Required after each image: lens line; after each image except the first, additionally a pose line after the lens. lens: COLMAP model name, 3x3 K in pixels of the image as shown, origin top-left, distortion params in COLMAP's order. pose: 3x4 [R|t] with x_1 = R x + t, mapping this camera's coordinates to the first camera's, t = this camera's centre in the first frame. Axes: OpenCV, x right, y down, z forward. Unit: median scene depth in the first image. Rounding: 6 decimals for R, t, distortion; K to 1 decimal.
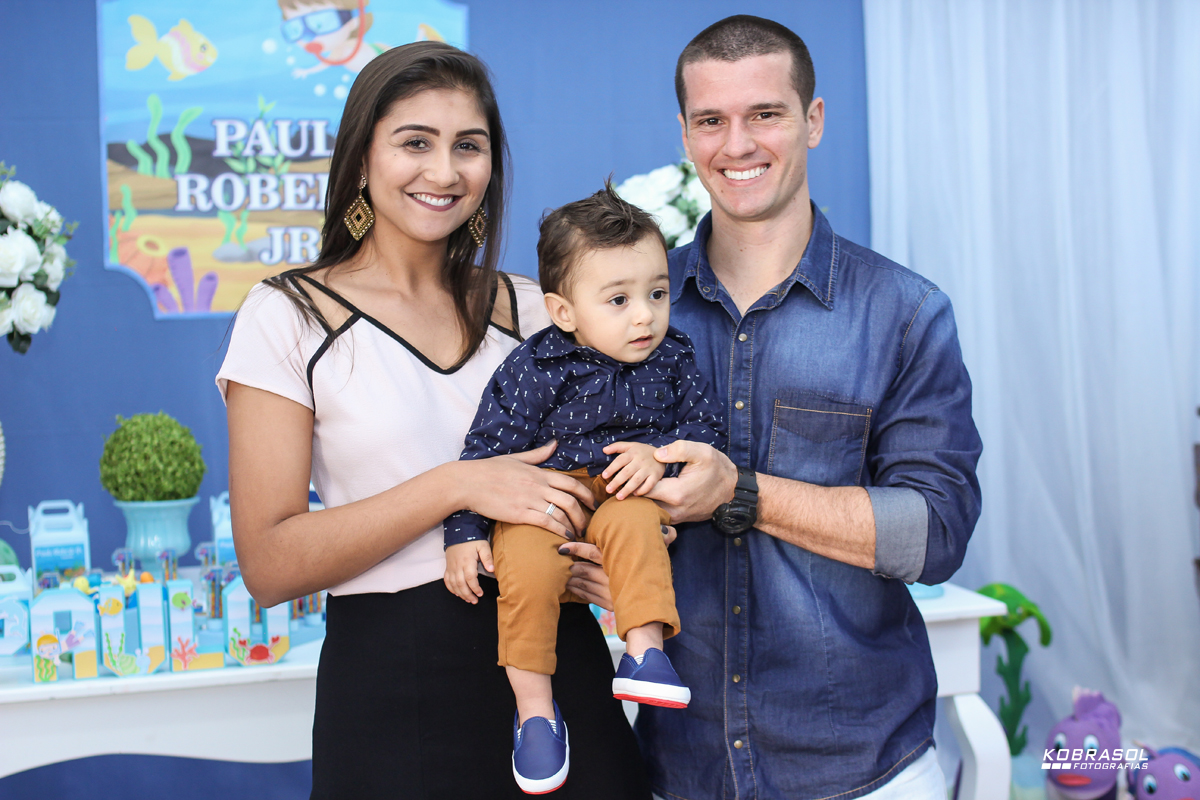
lens RADIAL K [[1933.7, 0, 595.5], [0, 1933.7, 409.0], [0, 0, 1]] dist [-0.077496, 0.000000]
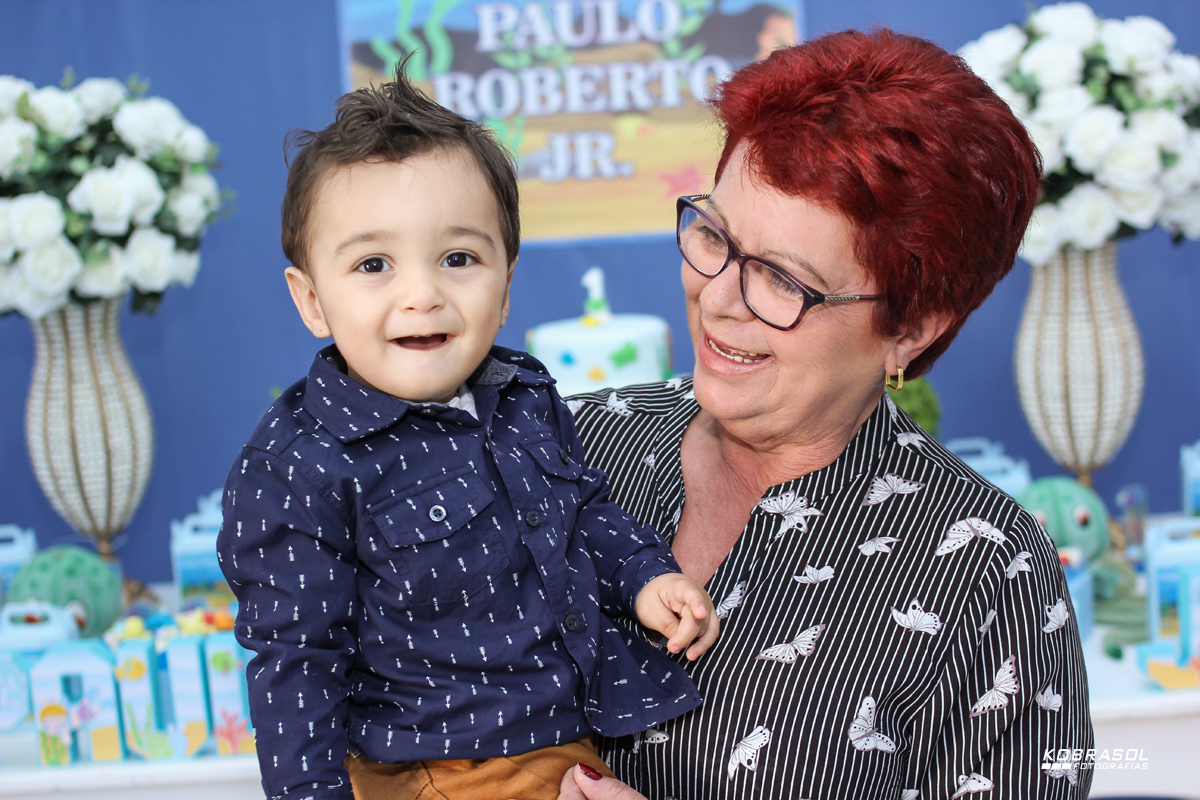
lens RADIAL K [[1933.7, 0, 602.2], [0, 1933.7, 420.7], [0, 0, 1]] dist [-0.077496, 0.000000]
pose [[0.950981, -0.003656, -0.309229, 0.117683], [0.022908, 0.998016, 0.058649, -0.025440], [0.308401, -0.062858, 0.949177, 0.270780]]
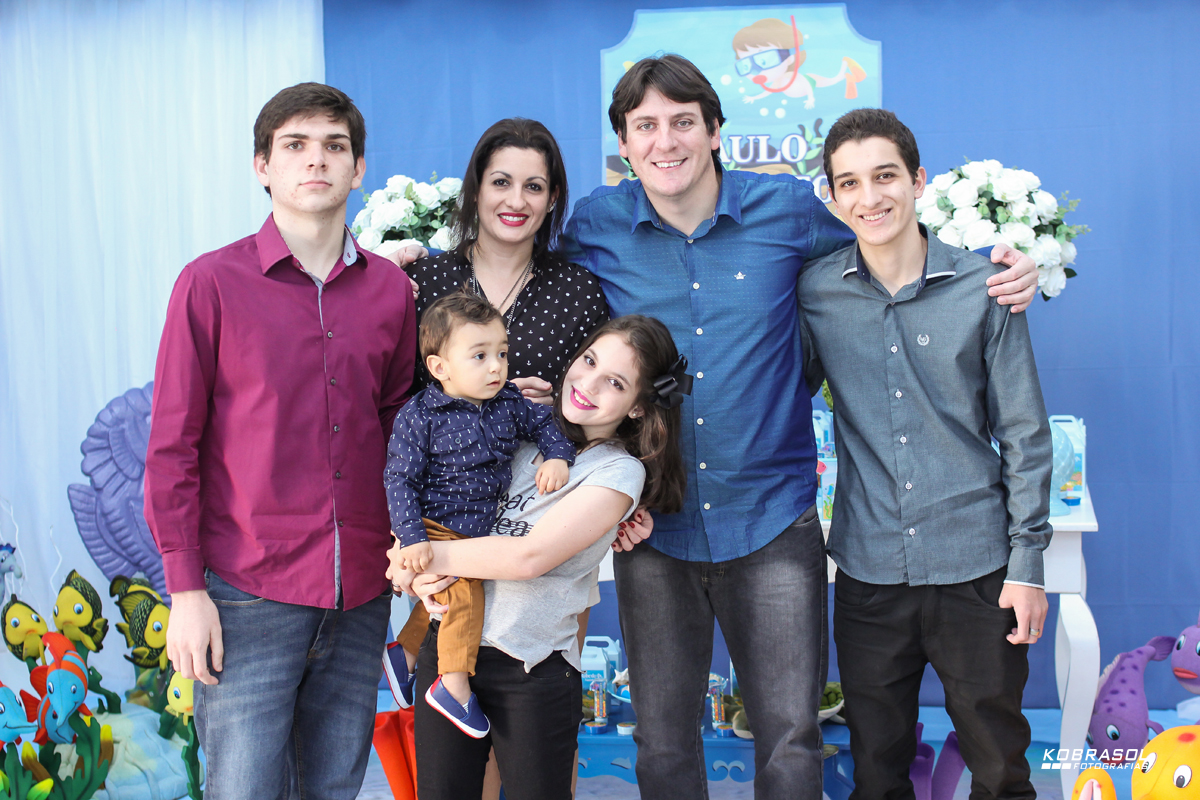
lens RADIAL K [[1933.7, 0, 598.9], [0, 1933.7, 394.7], [0, 0, 1]] dist [-0.077496, 0.000000]
pose [[0.869553, 0.043511, -0.491918, 0.478916], [-0.039416, 0.999048, 0.018692, 0.006329], [0.492263, 0.003136, 0.870441, -0.221312]]
